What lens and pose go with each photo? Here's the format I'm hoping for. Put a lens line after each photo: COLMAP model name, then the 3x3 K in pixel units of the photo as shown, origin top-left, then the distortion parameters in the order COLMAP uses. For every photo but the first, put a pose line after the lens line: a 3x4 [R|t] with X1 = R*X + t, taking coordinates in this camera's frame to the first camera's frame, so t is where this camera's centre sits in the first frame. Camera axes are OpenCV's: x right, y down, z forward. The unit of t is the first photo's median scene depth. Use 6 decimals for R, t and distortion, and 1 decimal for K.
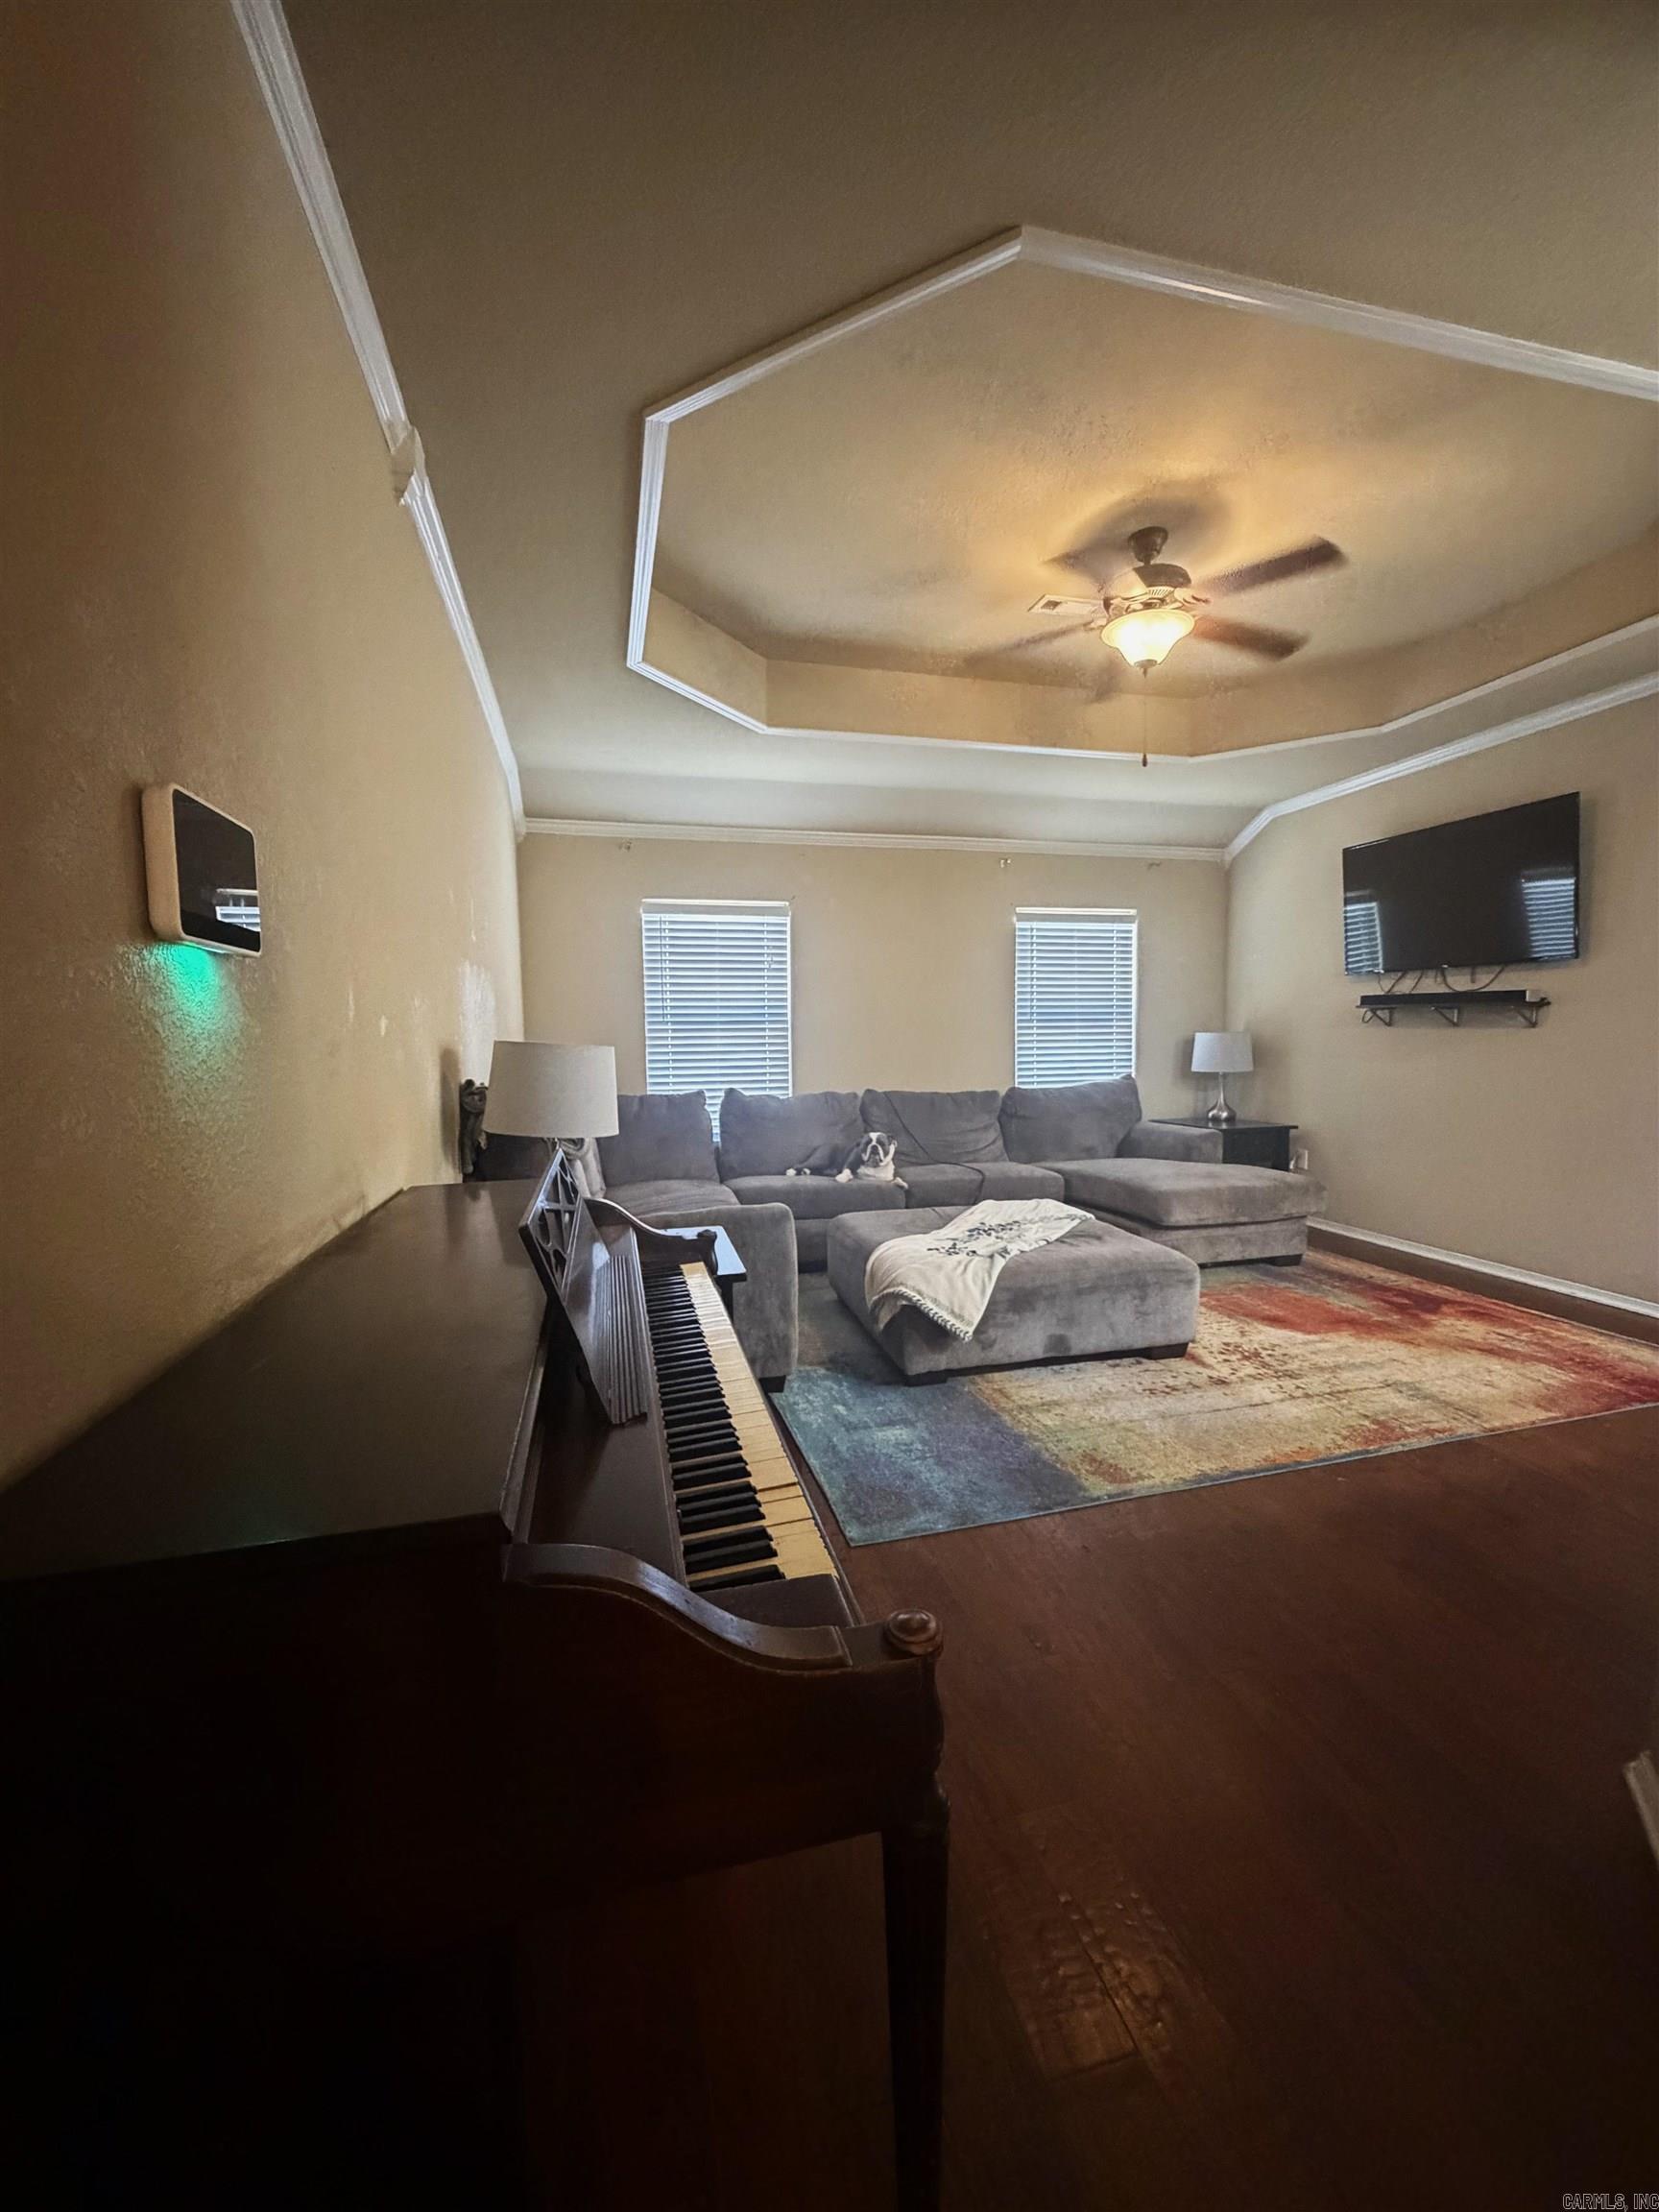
lens RADIAL K [[877.3, 0, 826.1], [0, 877.3, 1099.0], [0, 0, 1]] dist [0.002993, 0.000399]
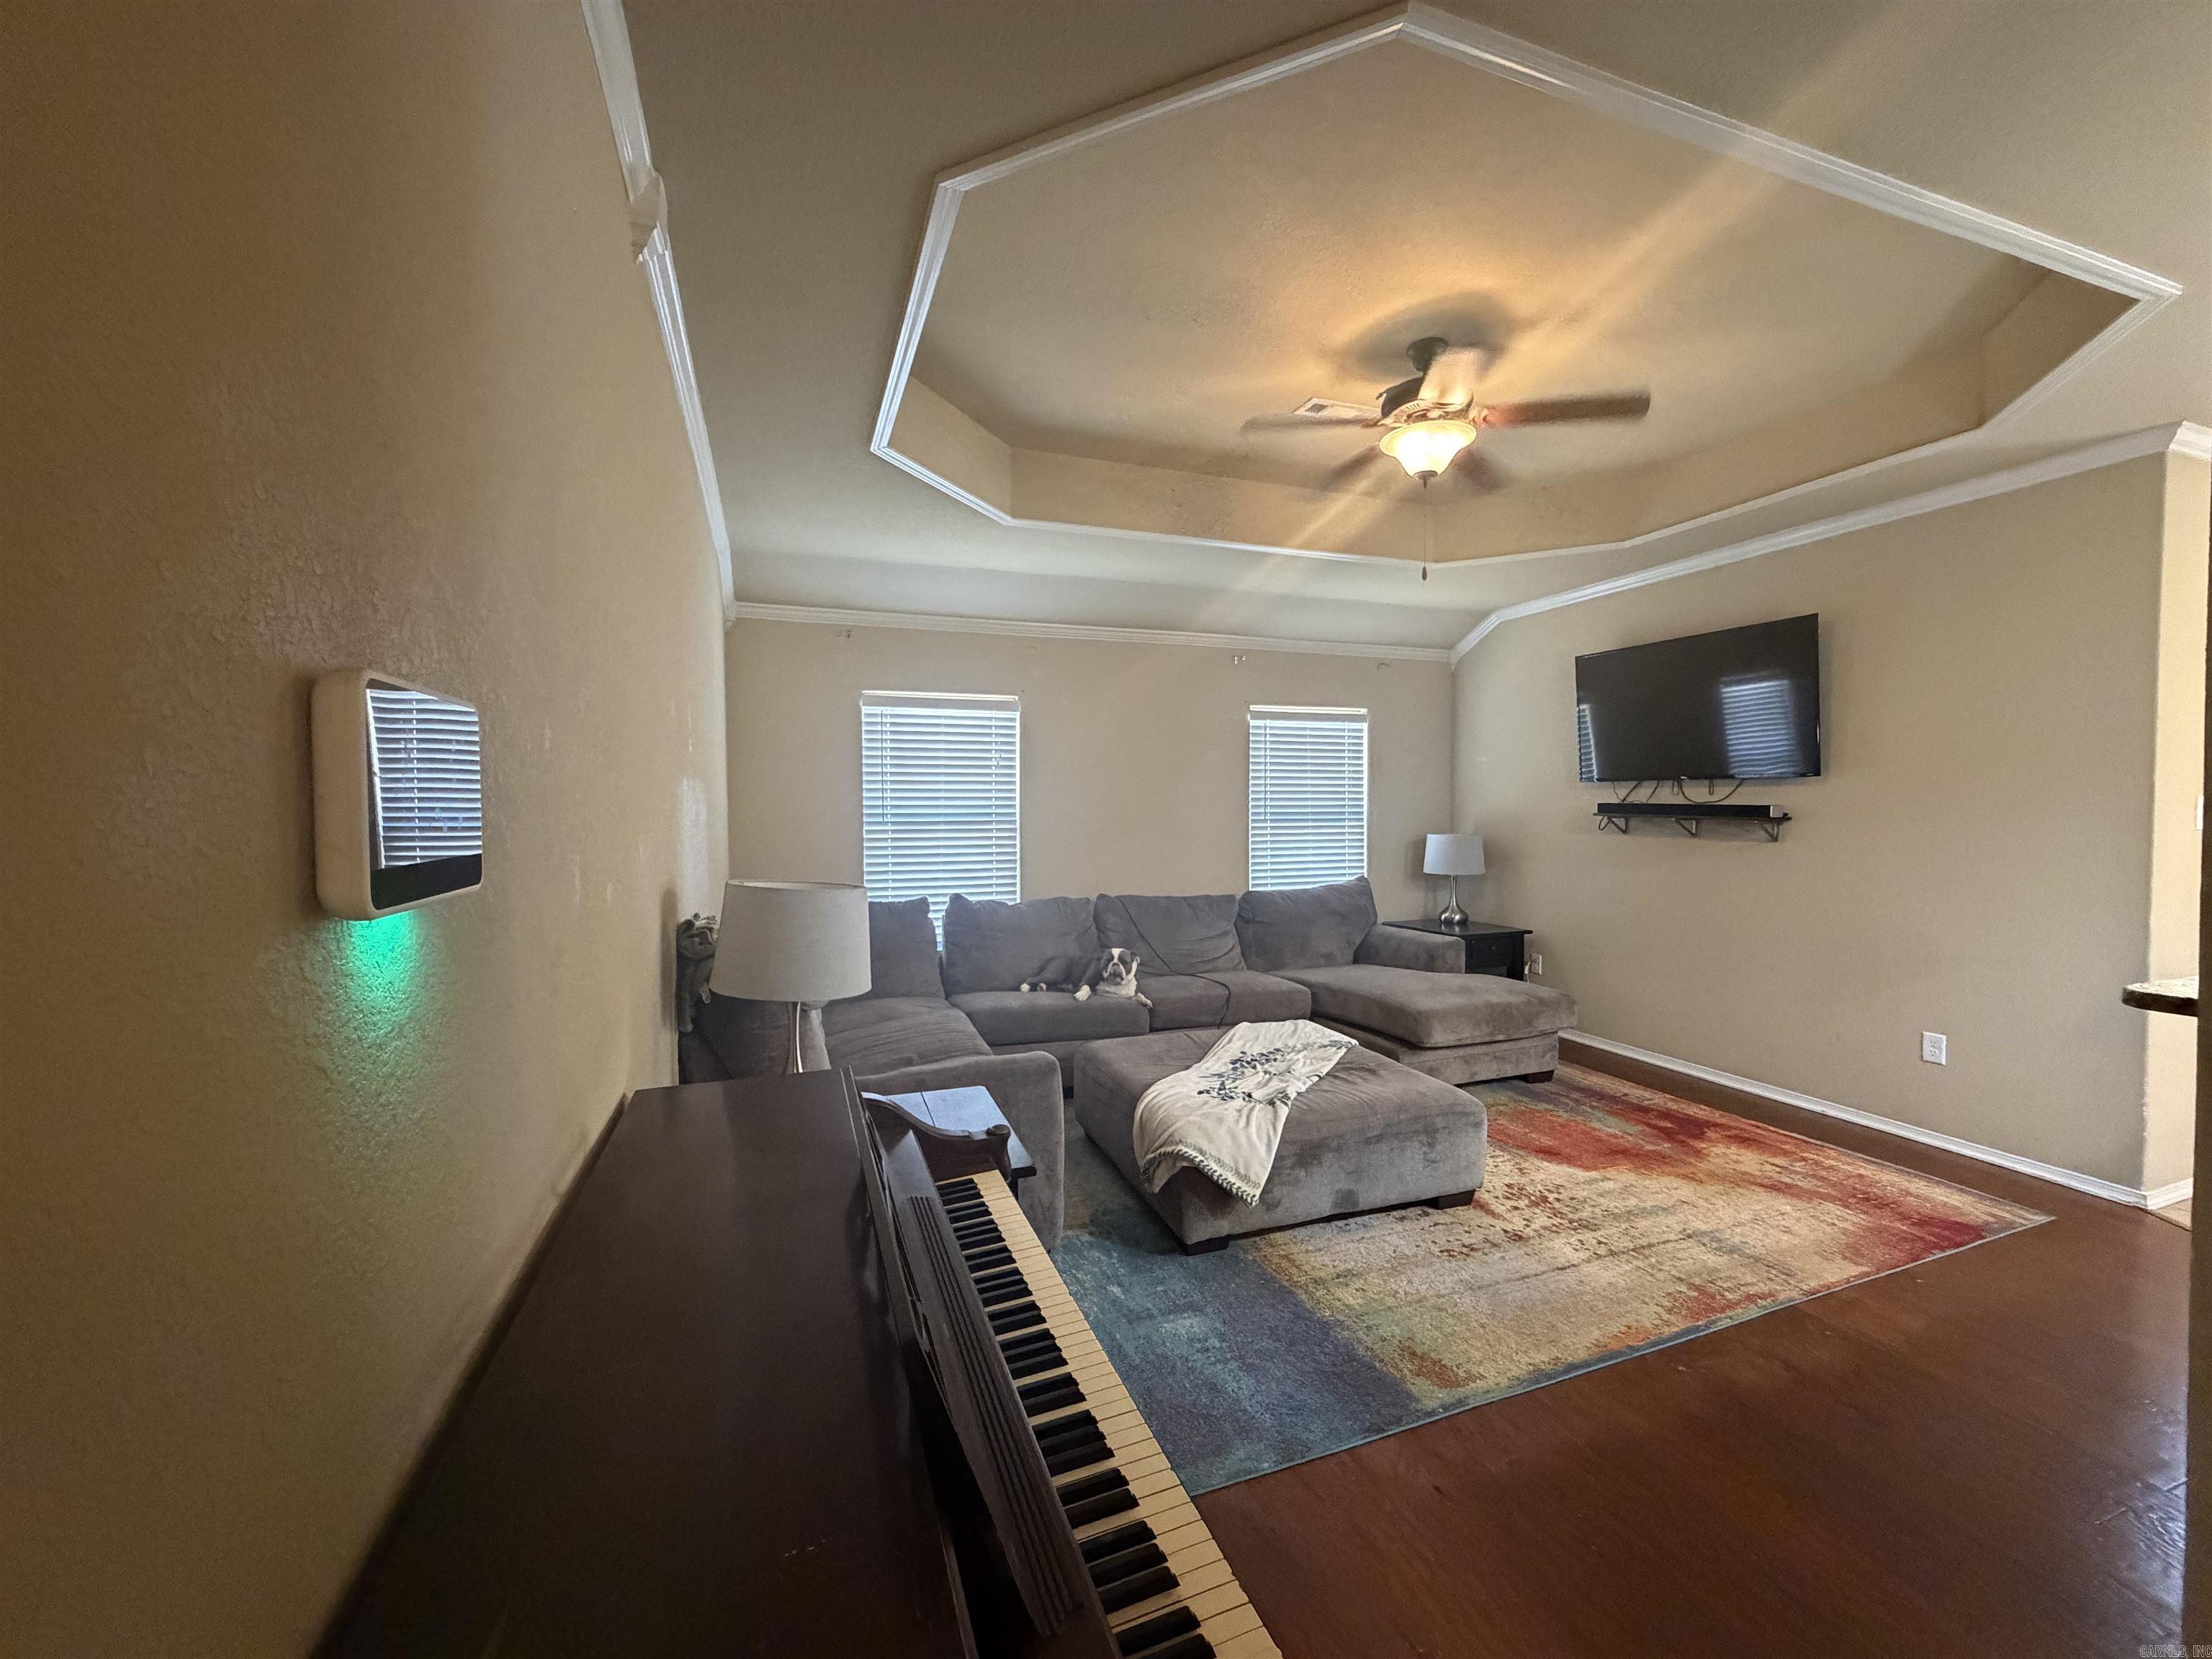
lens RADIAL K [[877.3, 0, 1095.3], [0, 877.3, 830.5], [0, 0, 1]] dist [0.002993, 0.000399]
pose [[0.995650, 0.006170, 0.092964, -0.072879], [-0.001846, 0.998915, -0.046527, -0.054743], [-0.093150, 0.046153, 0.994582, 0.086078]]
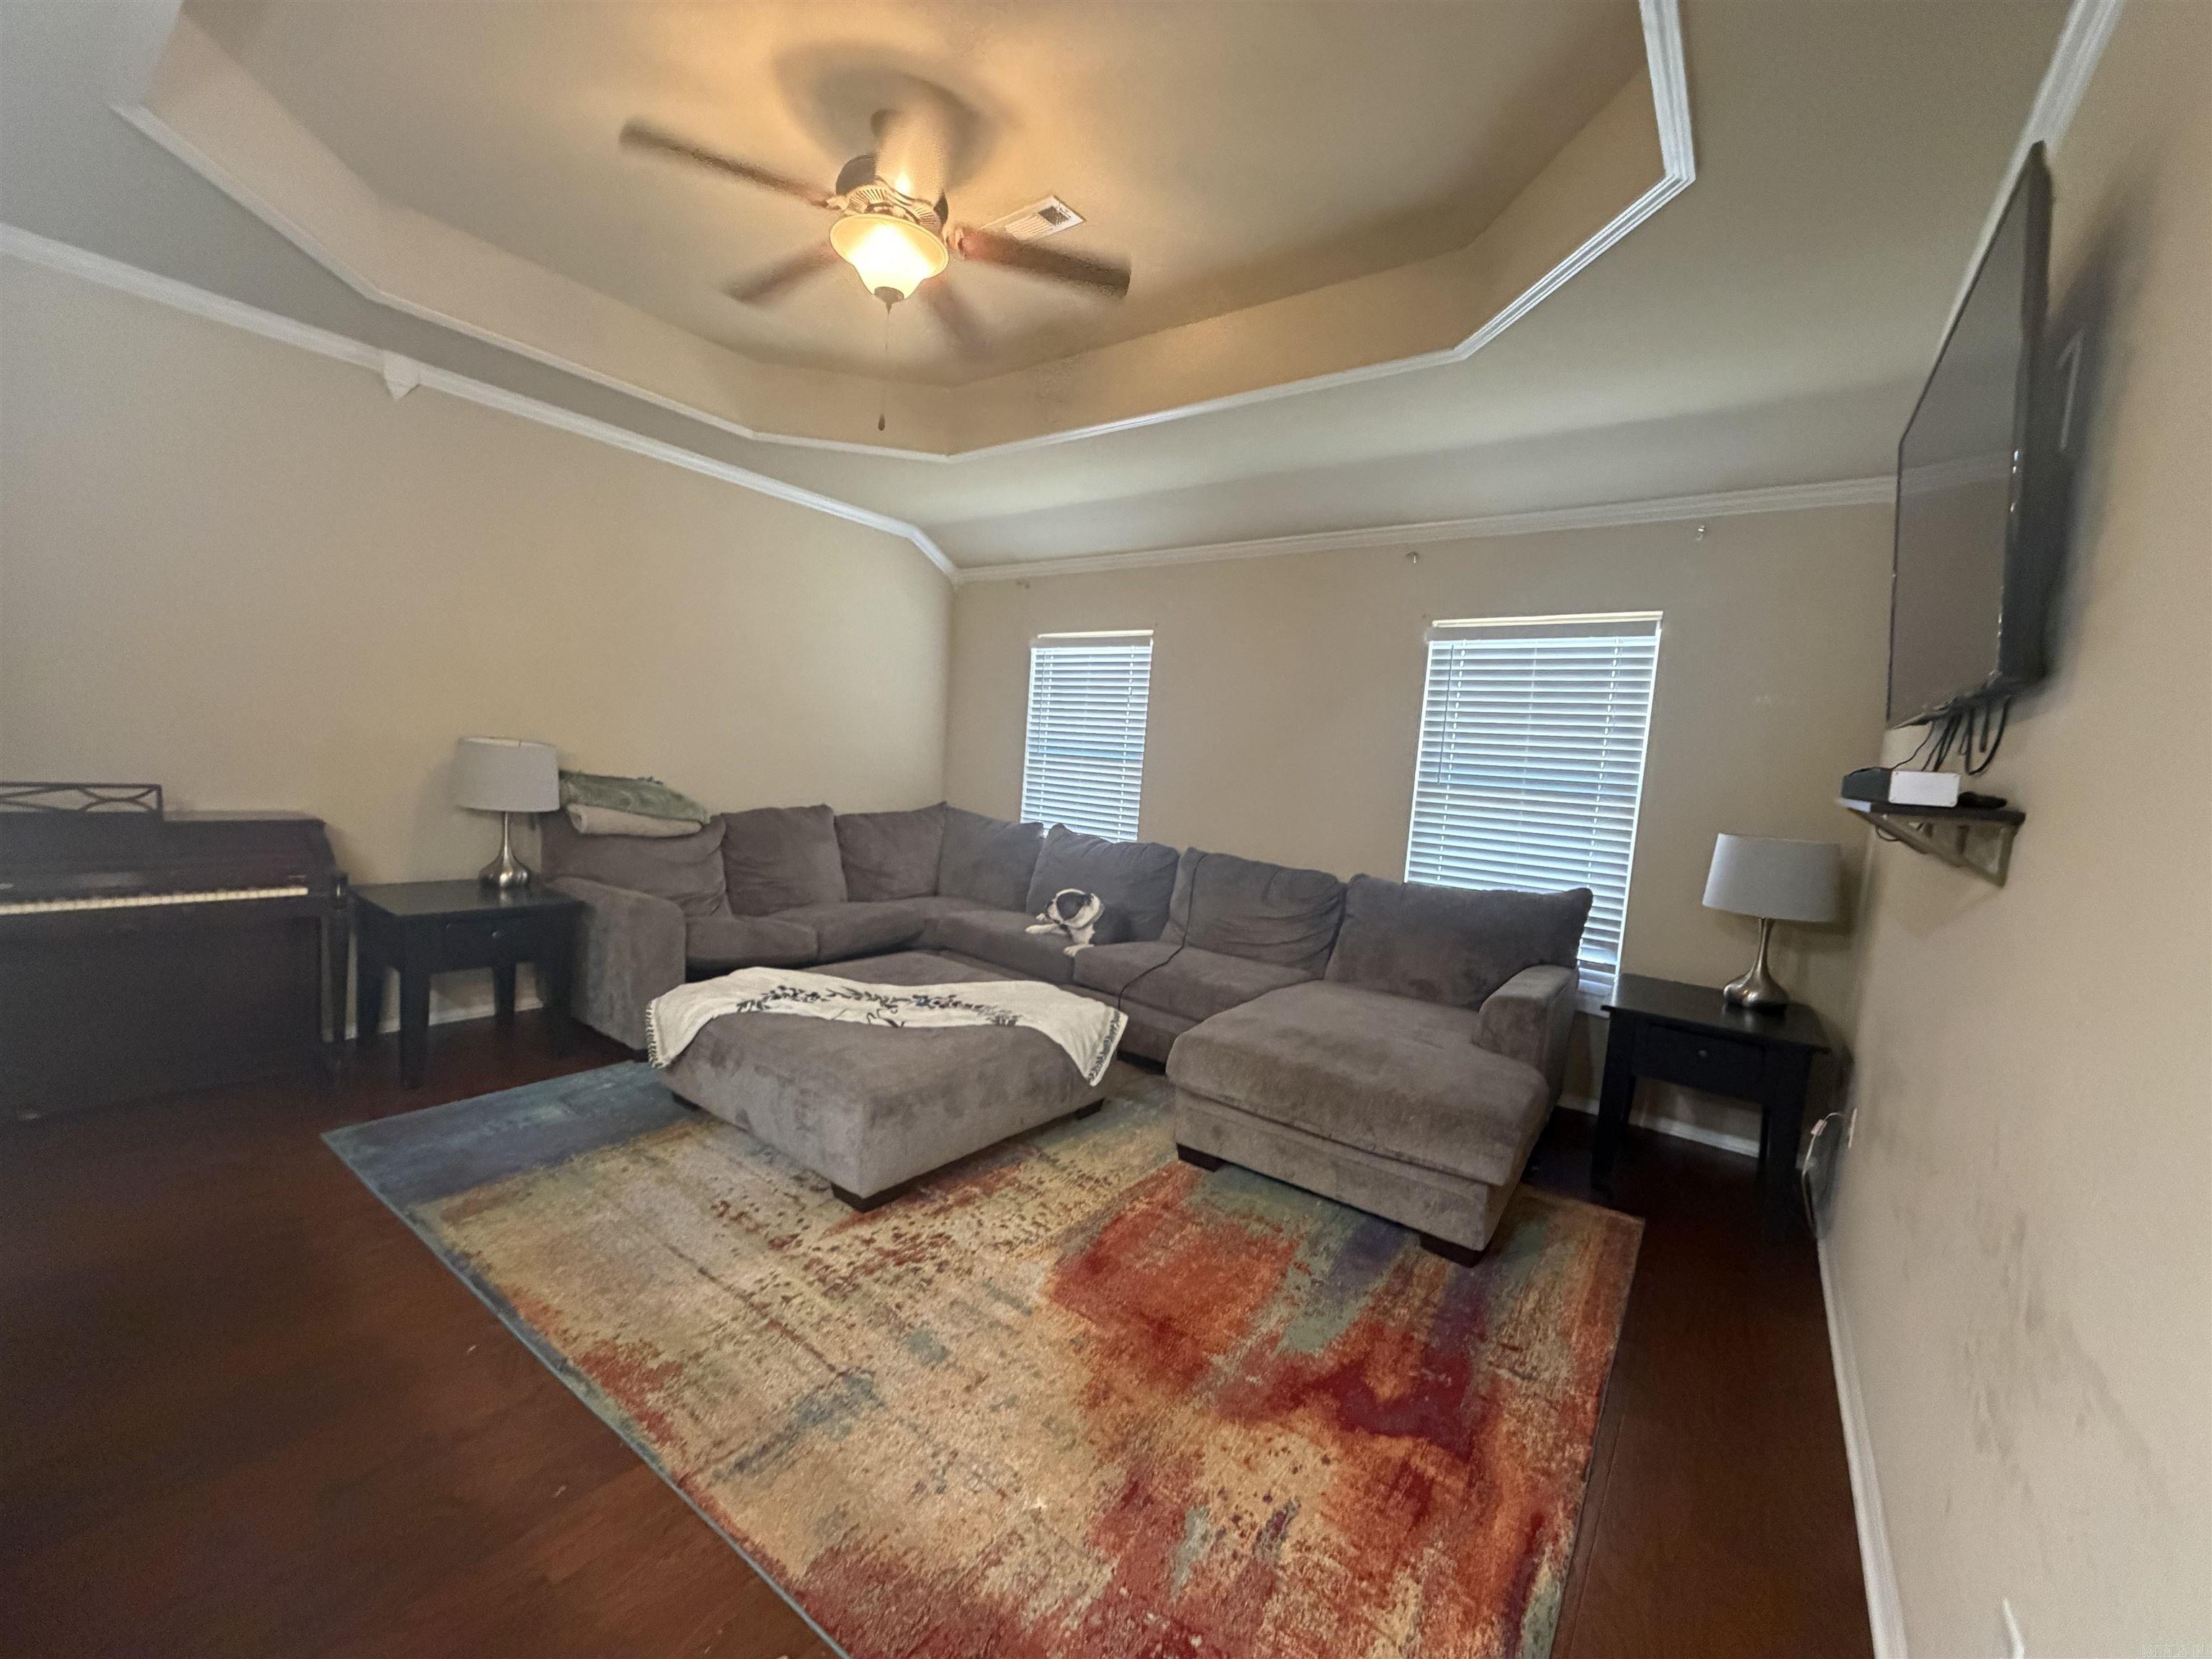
lens RADIAL K [[877.3, 0, 1117.2], [0, 877.3, 838.7], [0, 0, 1]] dist [0.002993, 0.000399]
pose [[0.626182, 0.130526, -0.768674, 1.010498], [-0.134609, 0.989181, 0.058313, -0.090192], [0.767969, 0.066956, 0.636978, 0.624864]]
